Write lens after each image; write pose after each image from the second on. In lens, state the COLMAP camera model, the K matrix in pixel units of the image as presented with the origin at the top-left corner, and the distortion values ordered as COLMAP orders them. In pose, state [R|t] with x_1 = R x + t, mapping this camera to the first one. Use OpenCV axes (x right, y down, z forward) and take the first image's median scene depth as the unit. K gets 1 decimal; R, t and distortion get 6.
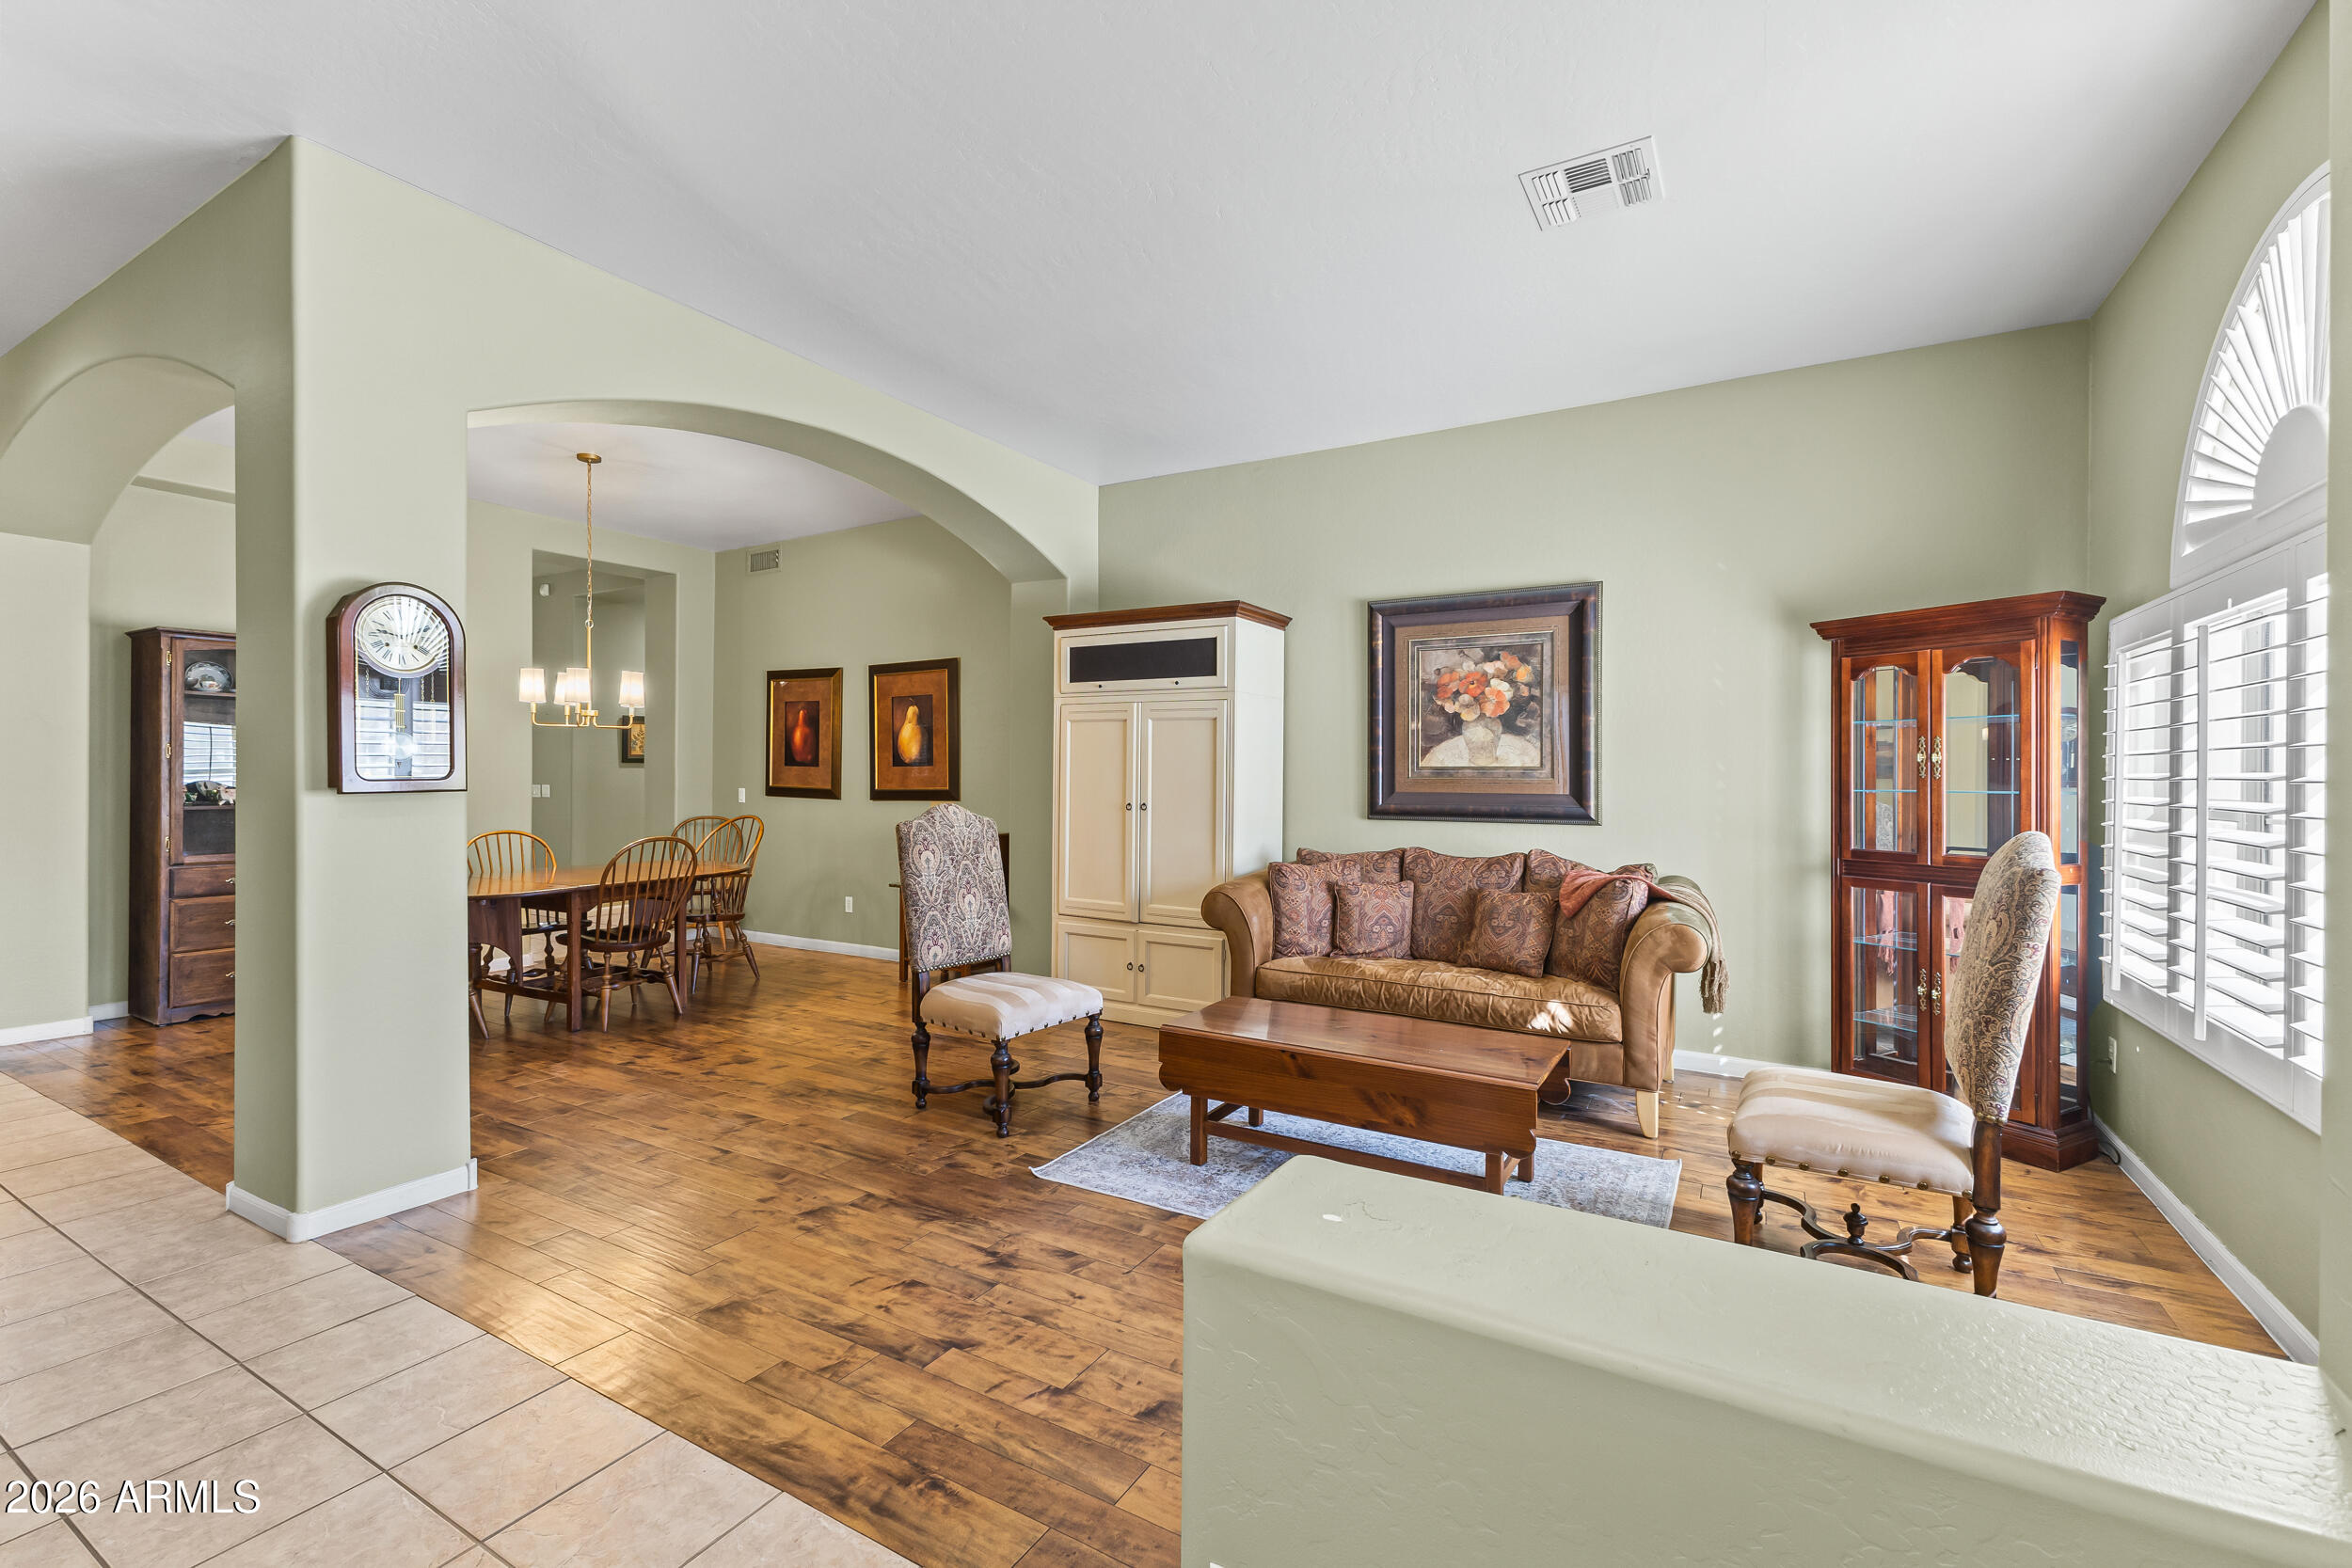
lens RADIAL K [[1002.5, 0, 1176.5], [0, 1002.5, 802.4], [0, 0, 1]] dist [-0.001084, -0.000028]
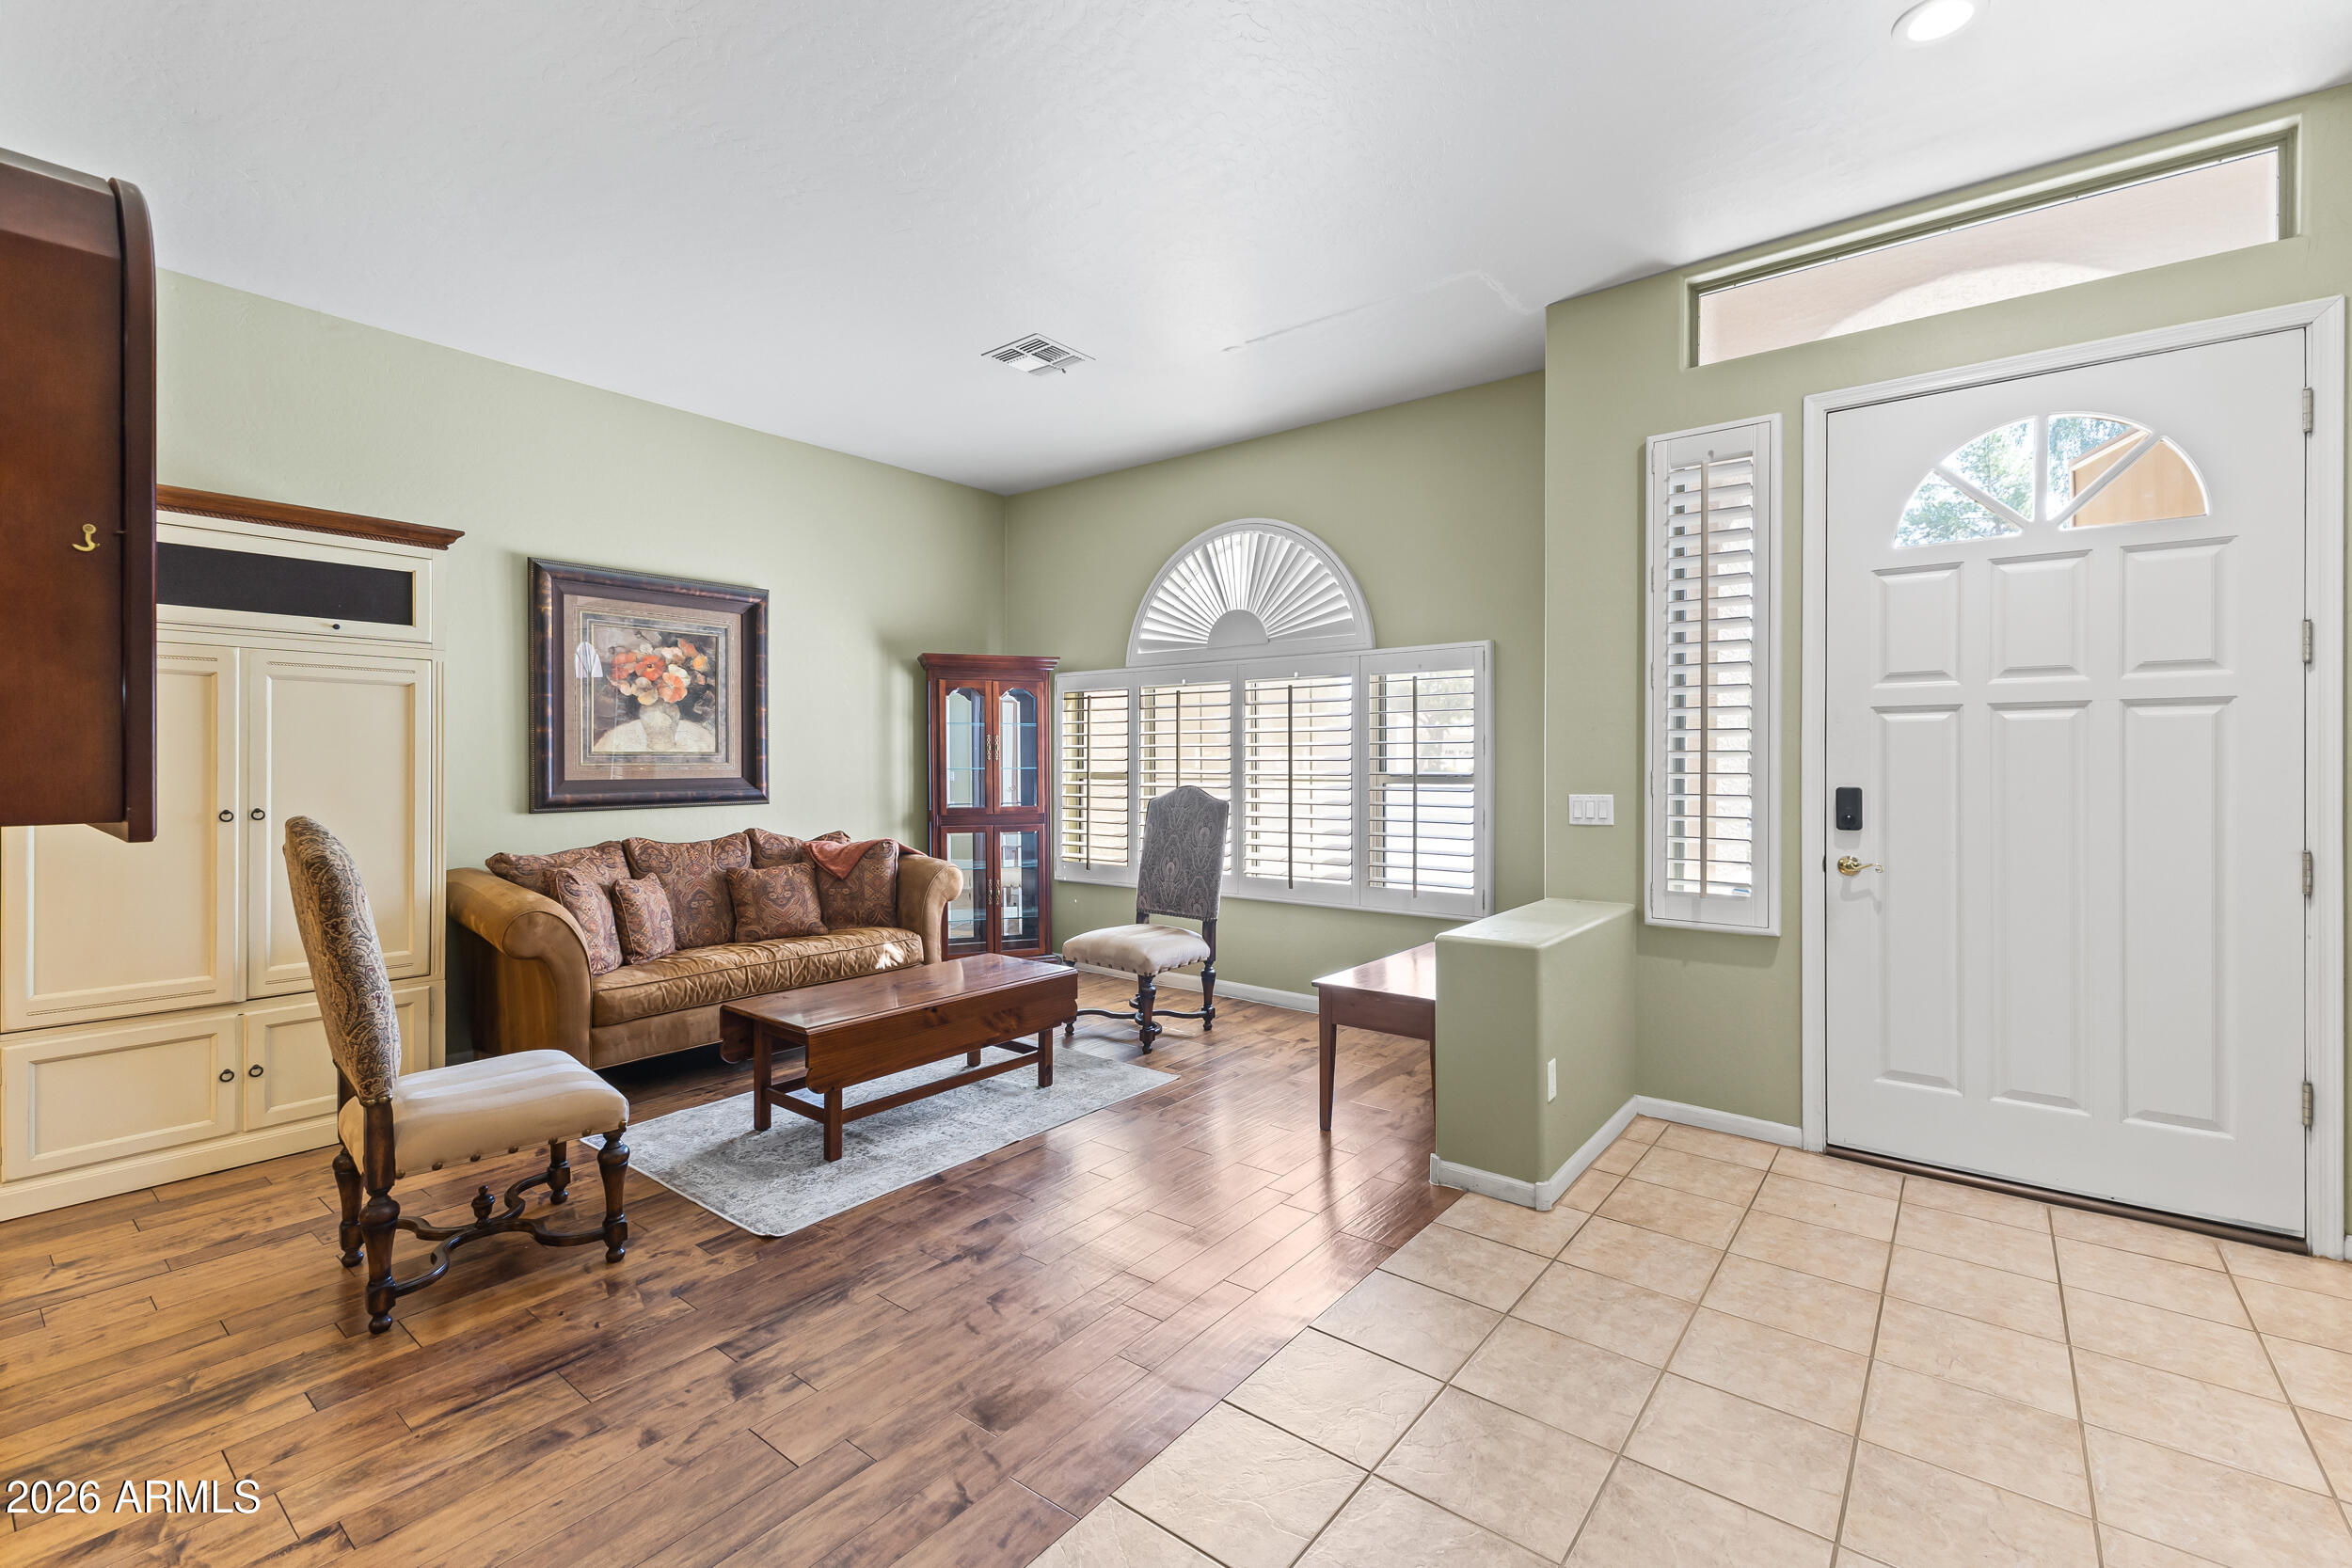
lens RADIAL K [[1009.0, 0, 1178.4], [0, 1009.0, 779.9], [0, 0, 1]] dist [0.007879, 0.000430]
pose [[0.147299, -0.026937, 0.988725, -0.635639], [0.029643, 0.999300, 0.022808, -0.016362], [-0.988648, 0.025950, 0.147994, 0.362320]]
